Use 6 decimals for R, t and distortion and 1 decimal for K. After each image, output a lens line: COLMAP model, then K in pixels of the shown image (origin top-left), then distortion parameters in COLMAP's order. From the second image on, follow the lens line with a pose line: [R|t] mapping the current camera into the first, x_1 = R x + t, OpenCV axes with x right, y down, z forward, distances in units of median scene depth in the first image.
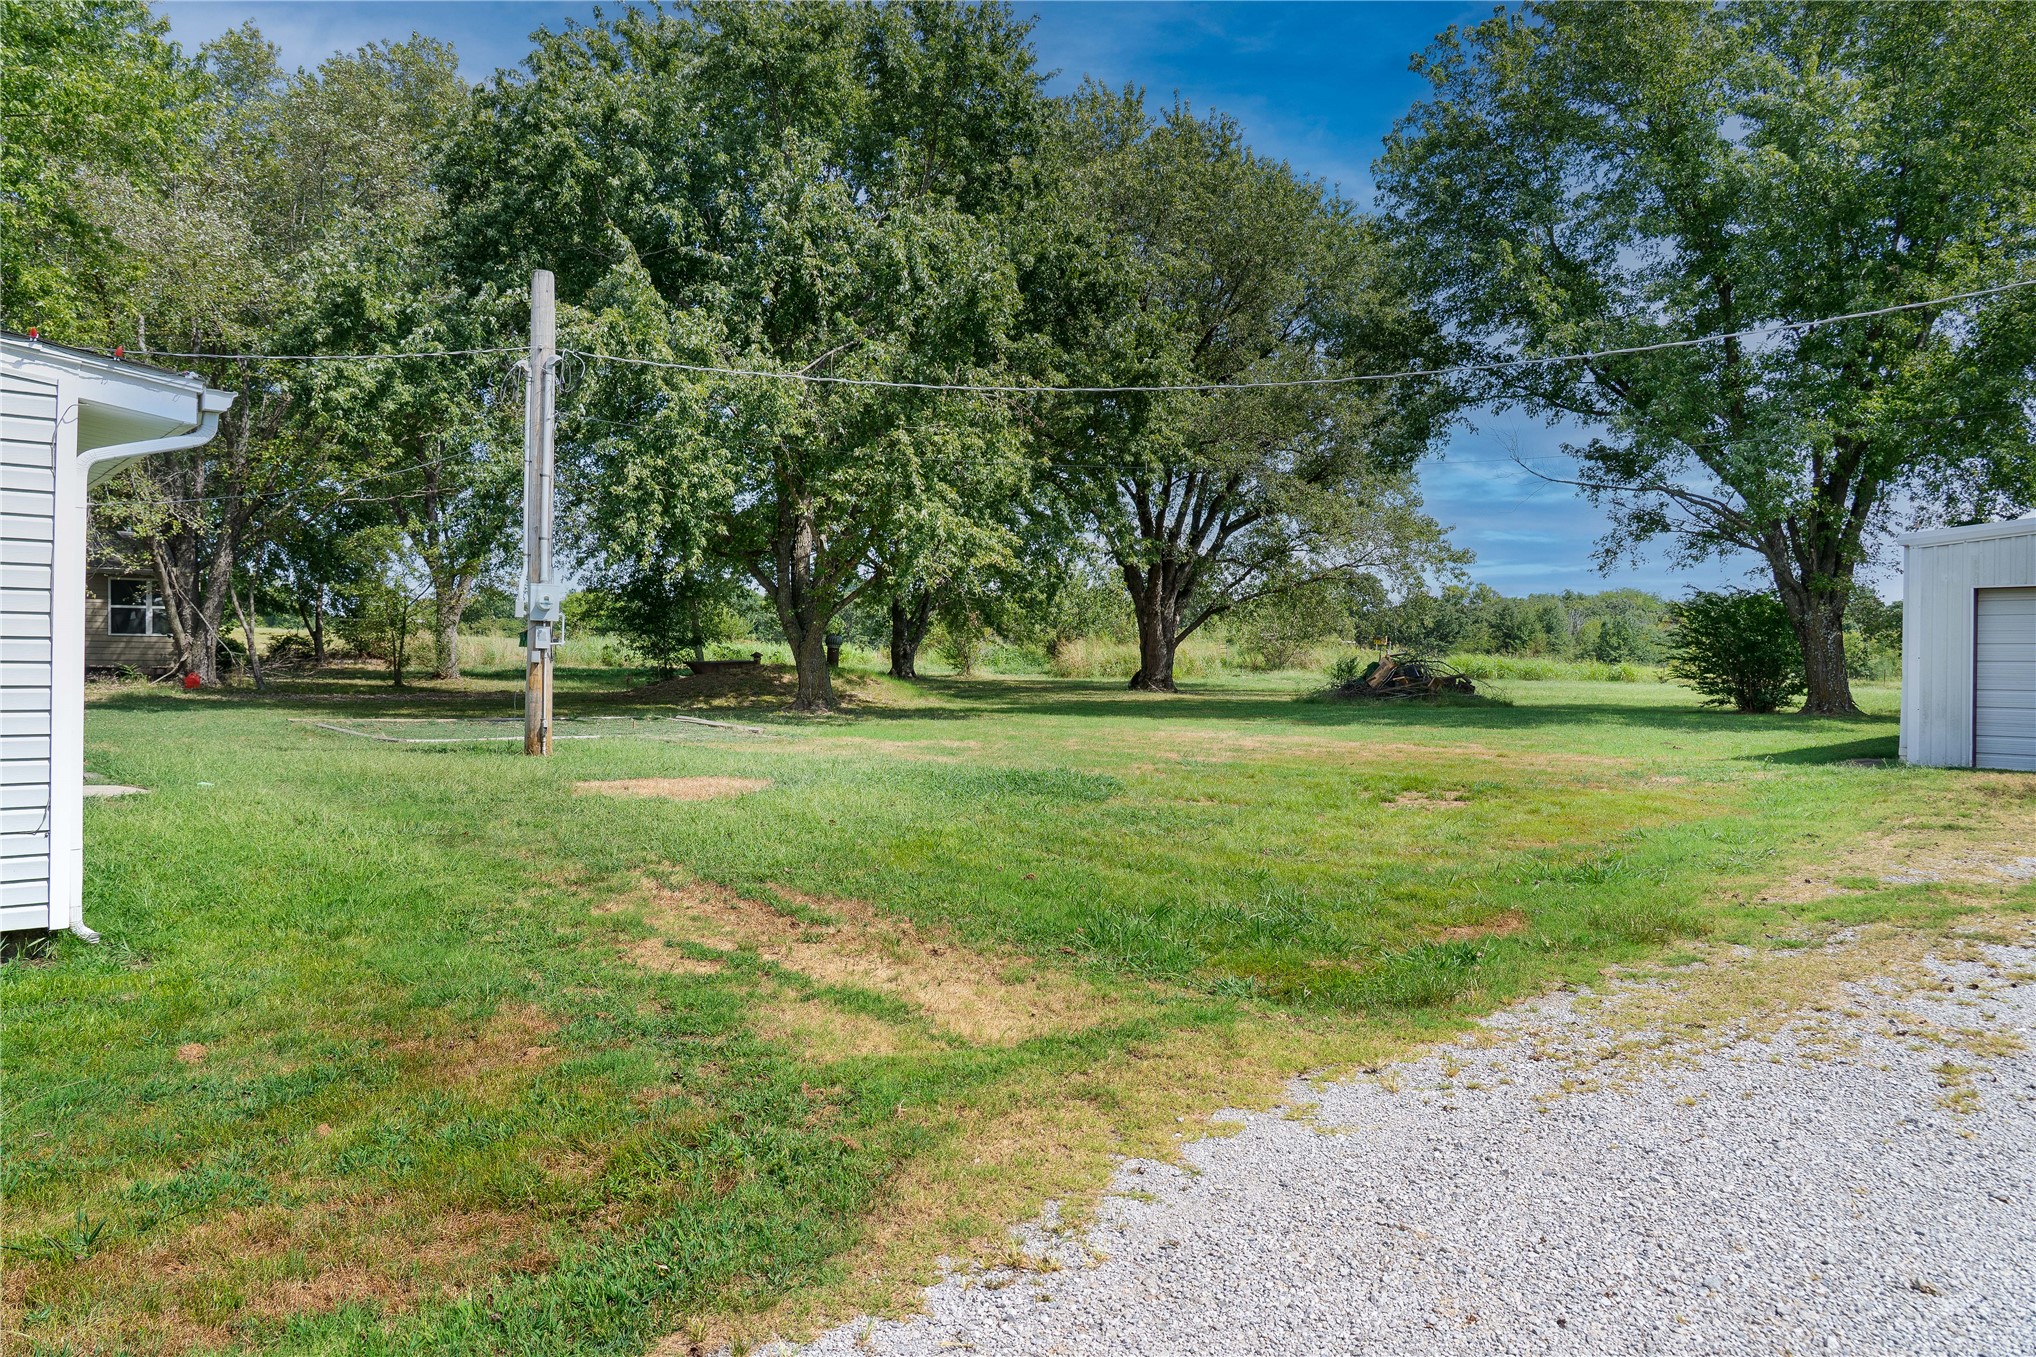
lens RADIAL K [[1376.9, 0, 1038.9], [0, 1376.9, 668.6], [0, 0, 1]] dist [-0.003503, -0.001513]
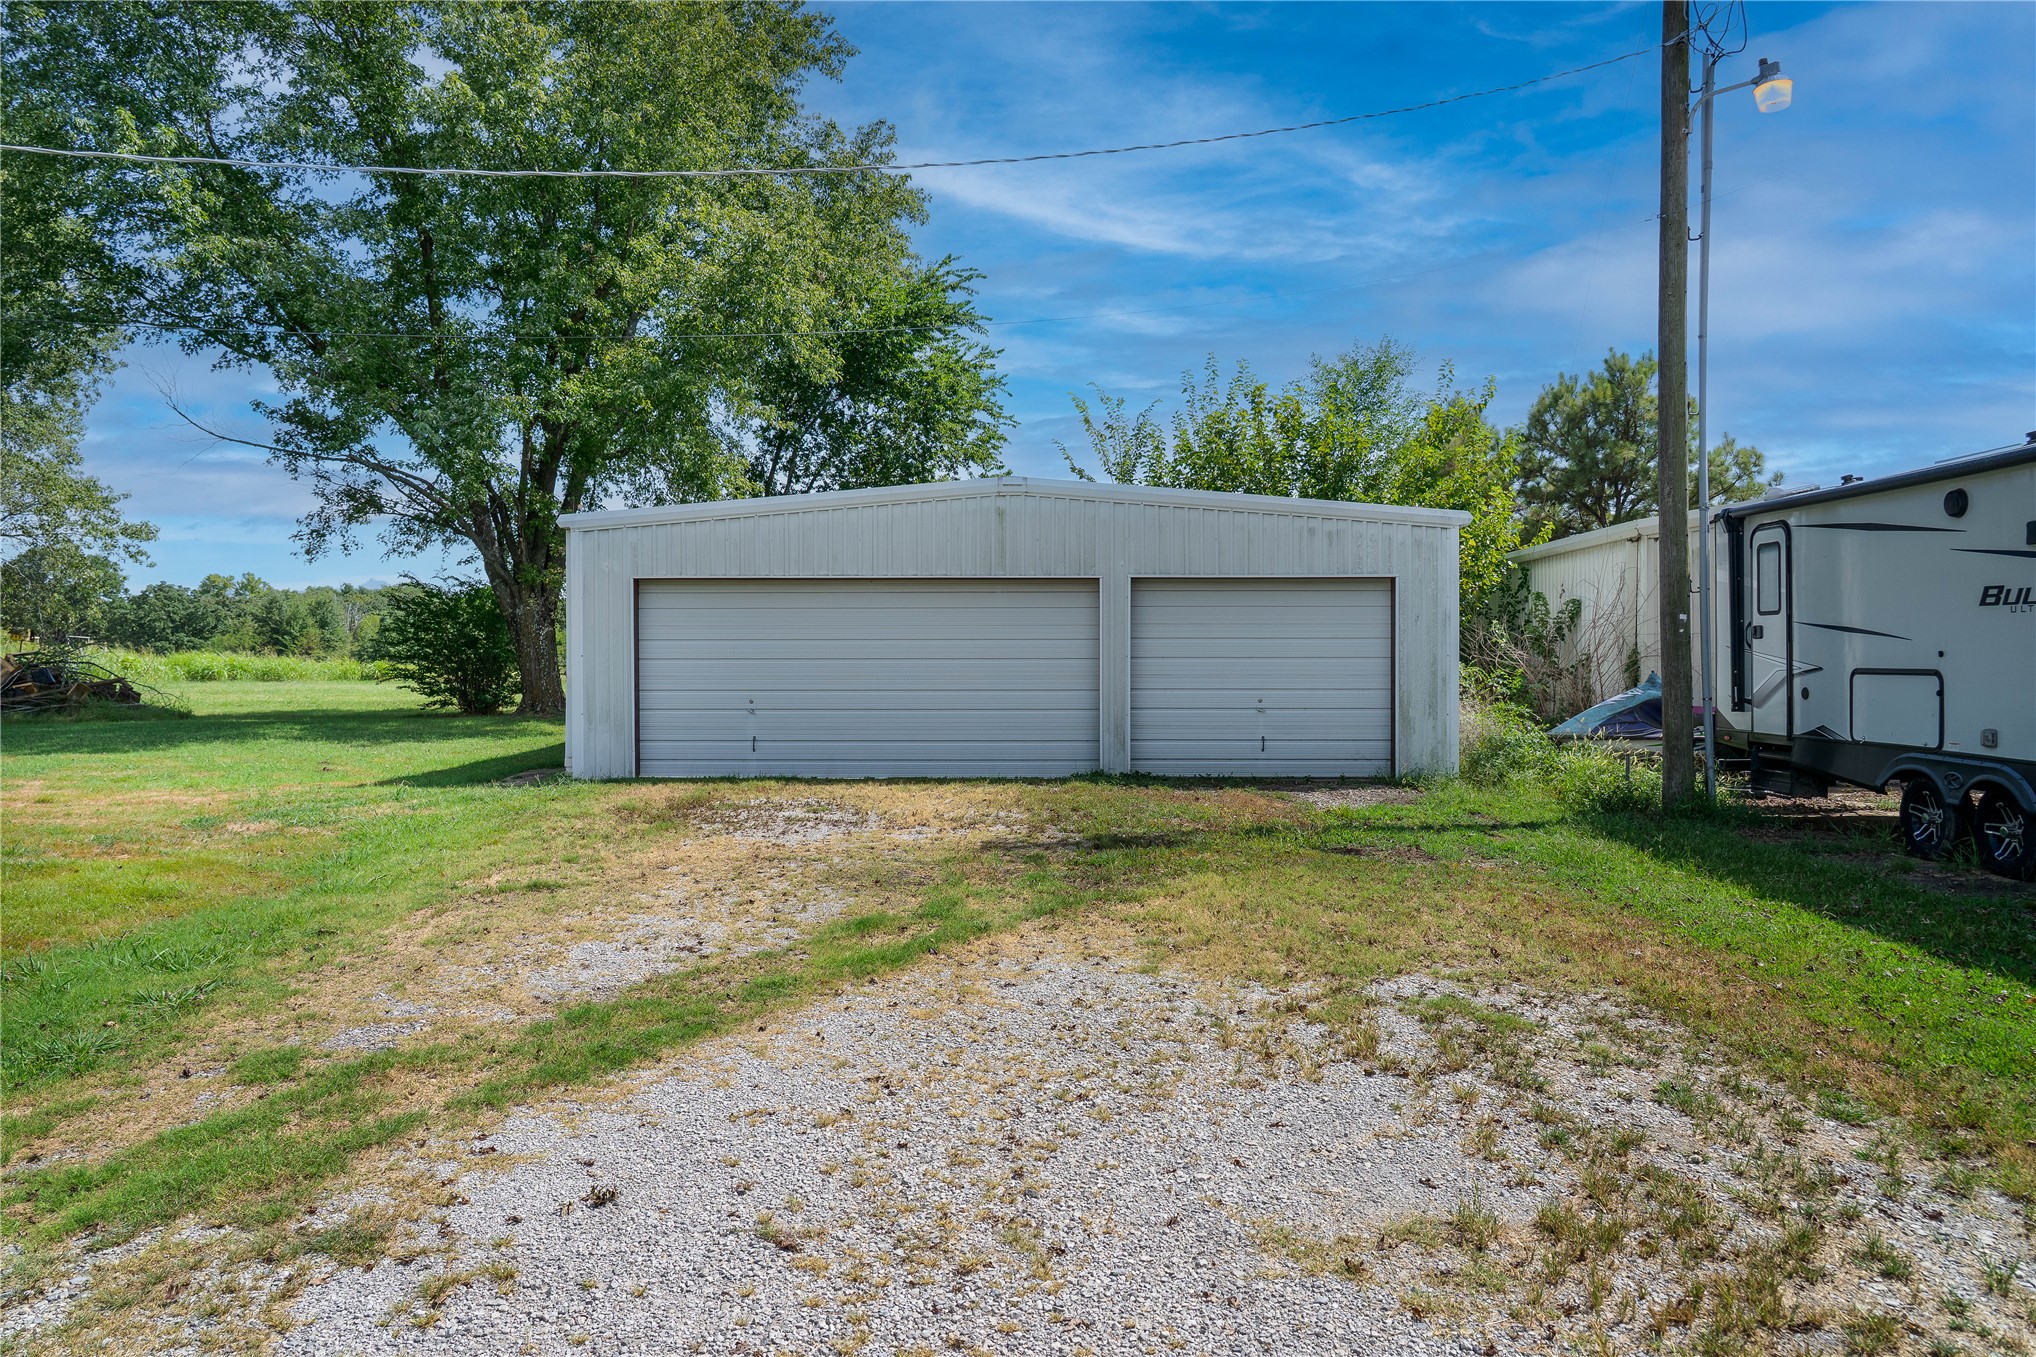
lens RADIAL K [[1376.9, 0, 1038.9], [0, 1376.9, 668.6], [0, 0, 1]] dist [-0.003503, -0.001513]
pose [[0.676063, -0.013865, 0.736713, 0.092204], [0.011883, 0.999898, 0.007913, -0.001527], [-0.736748, 0.003404, 0.676159, 0.091239]]
